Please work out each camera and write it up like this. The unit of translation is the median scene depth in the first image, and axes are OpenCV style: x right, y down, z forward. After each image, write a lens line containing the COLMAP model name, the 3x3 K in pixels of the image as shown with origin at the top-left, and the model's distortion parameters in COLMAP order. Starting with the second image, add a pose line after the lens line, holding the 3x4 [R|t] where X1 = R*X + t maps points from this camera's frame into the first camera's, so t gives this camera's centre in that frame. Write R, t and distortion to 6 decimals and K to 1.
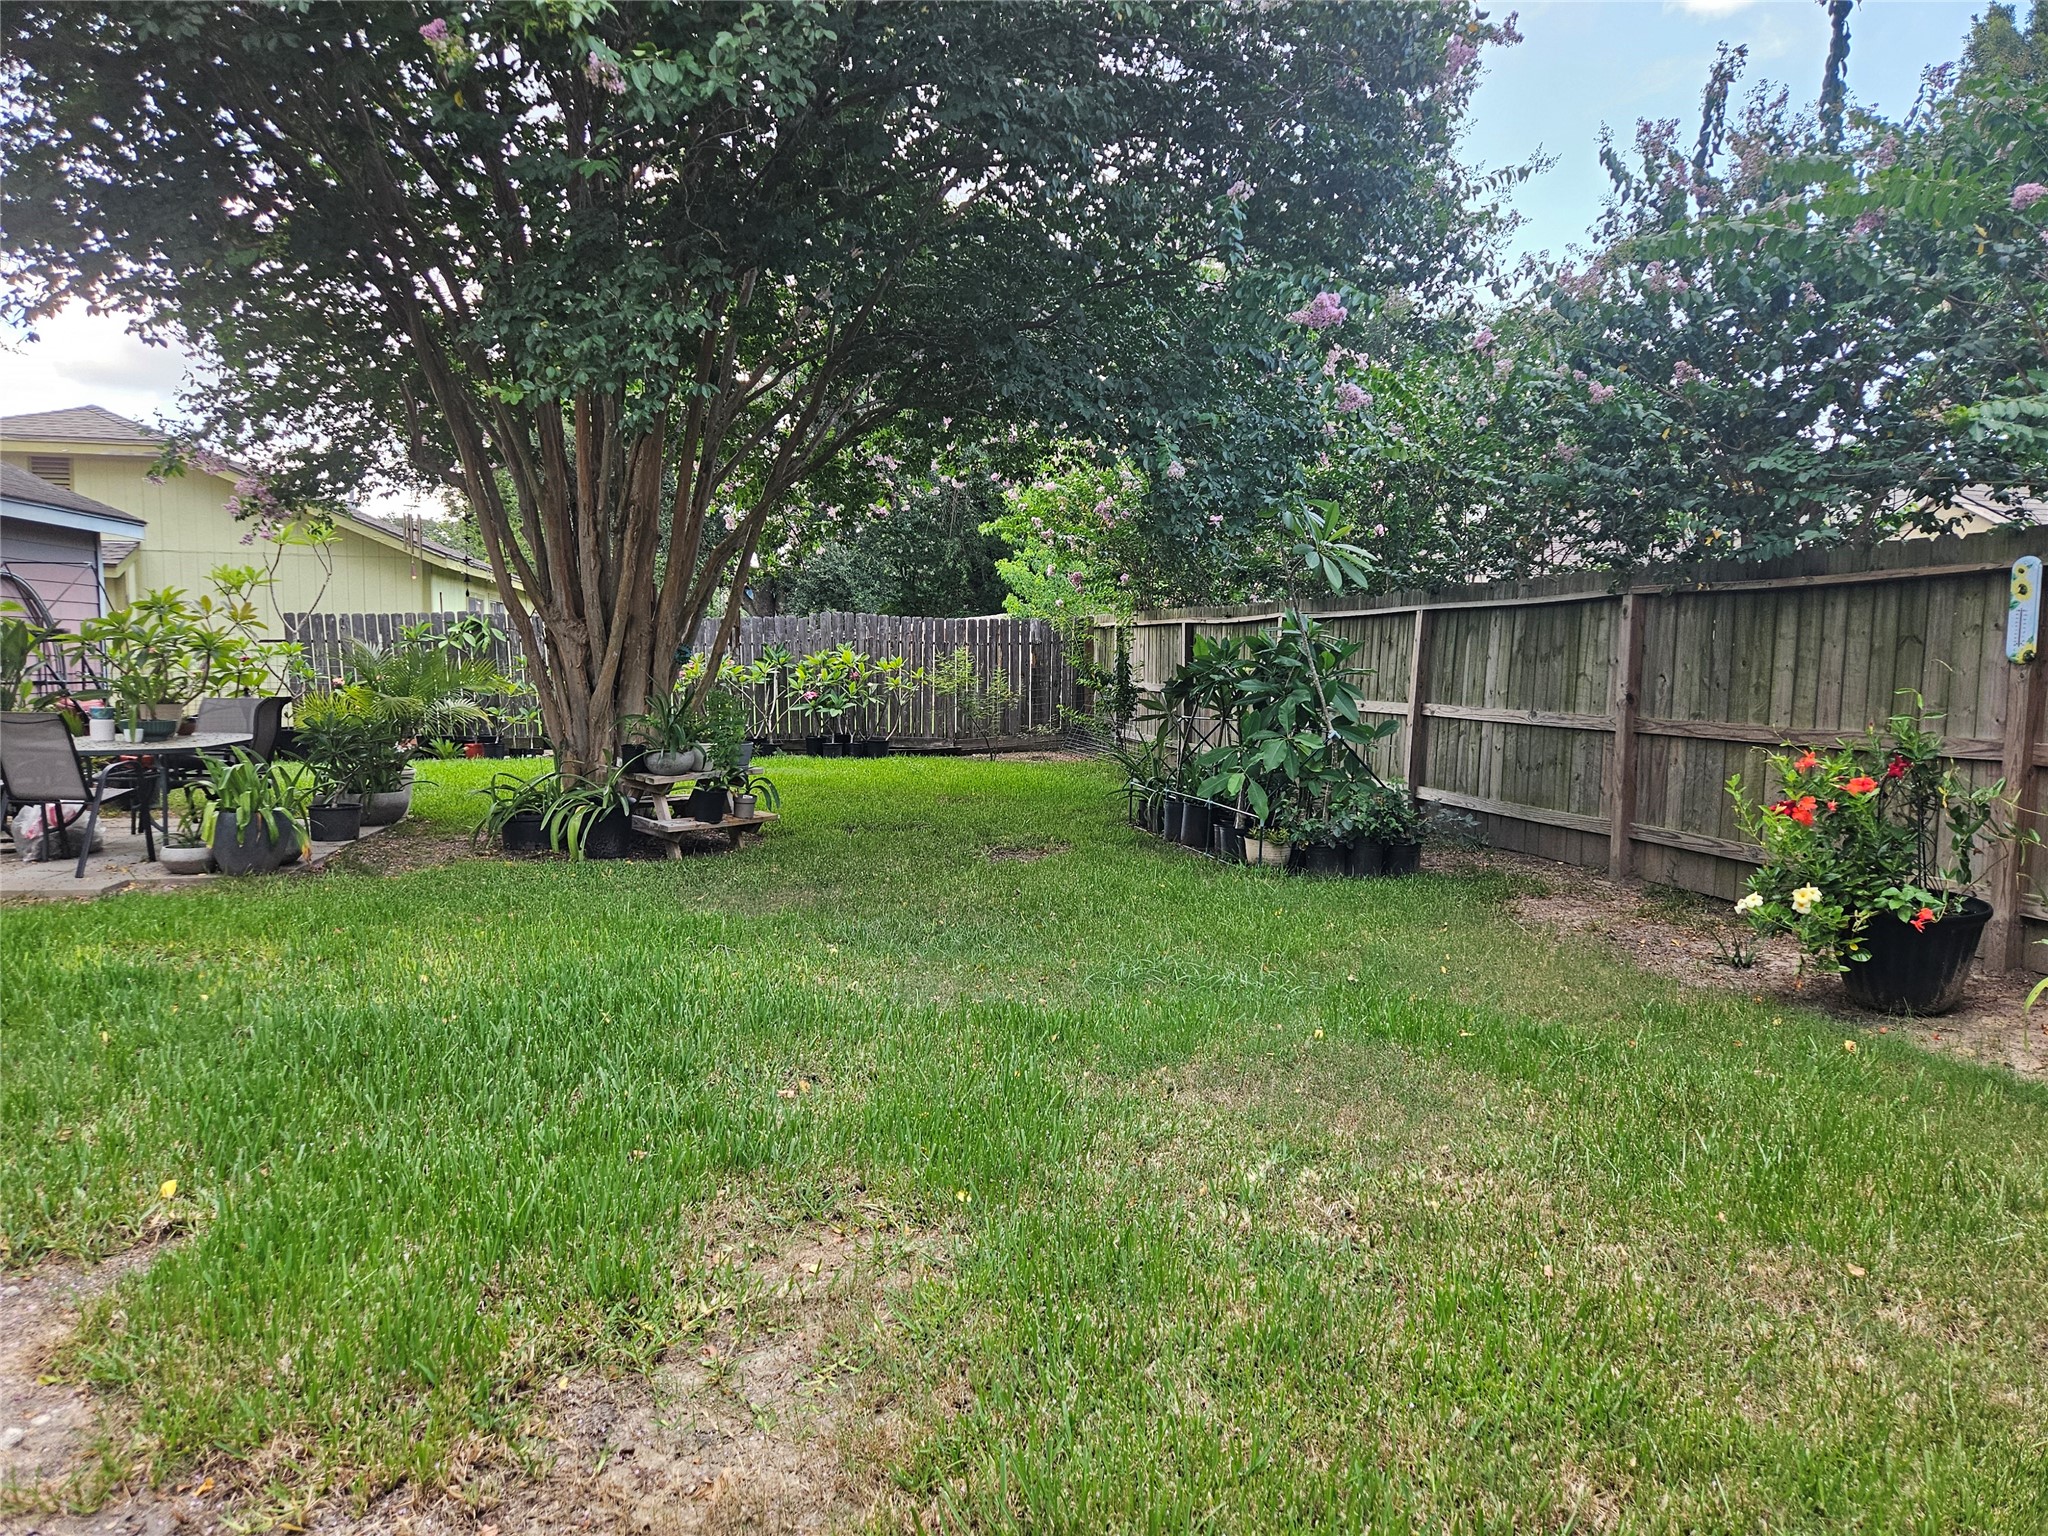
lens RADIAL K [[1335.9, 0, 1024.0], [0, 1335.9, 768.0], [0, 0, 1]] dist [-0.000071, 0.000241]
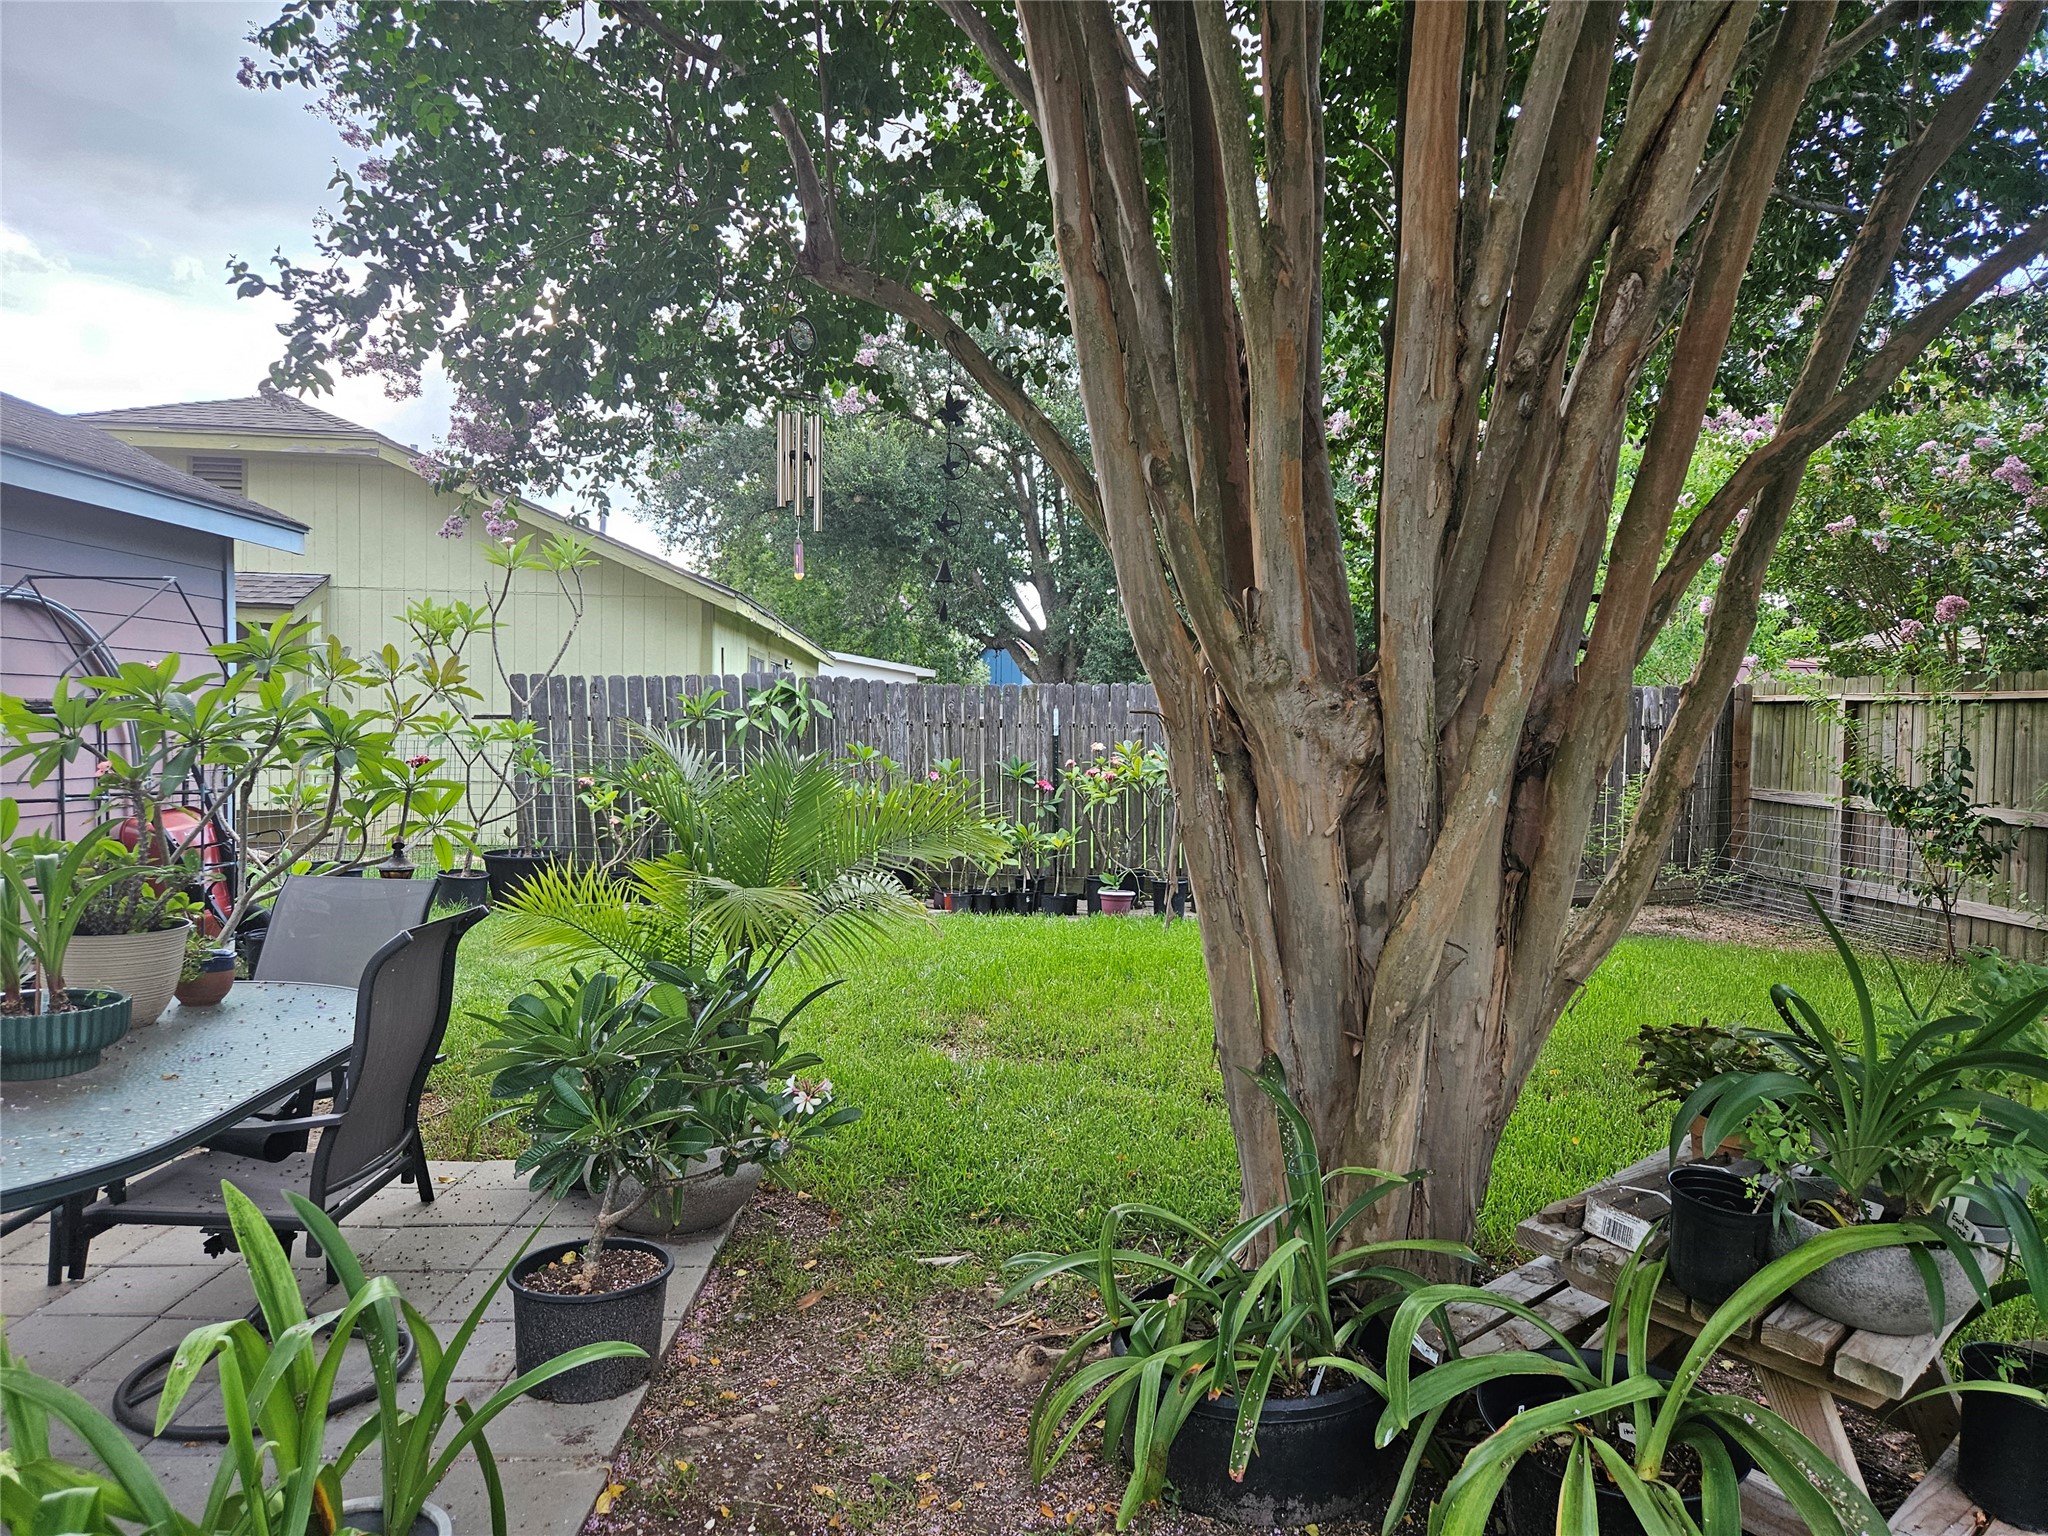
lens RADIAL K [[1361.7, 0, 1021.2], [0, 1361.7, 744.8], [0, 0, 1]] dist [-0.001033, -0.005975]
pose [[0.987742, 0.010803, -0.155721, -0.212578], [-0.021657, 0.997438, -0.068173, -0.043545], [0.154586, 0.070710, 0.985446, 0.401641]]
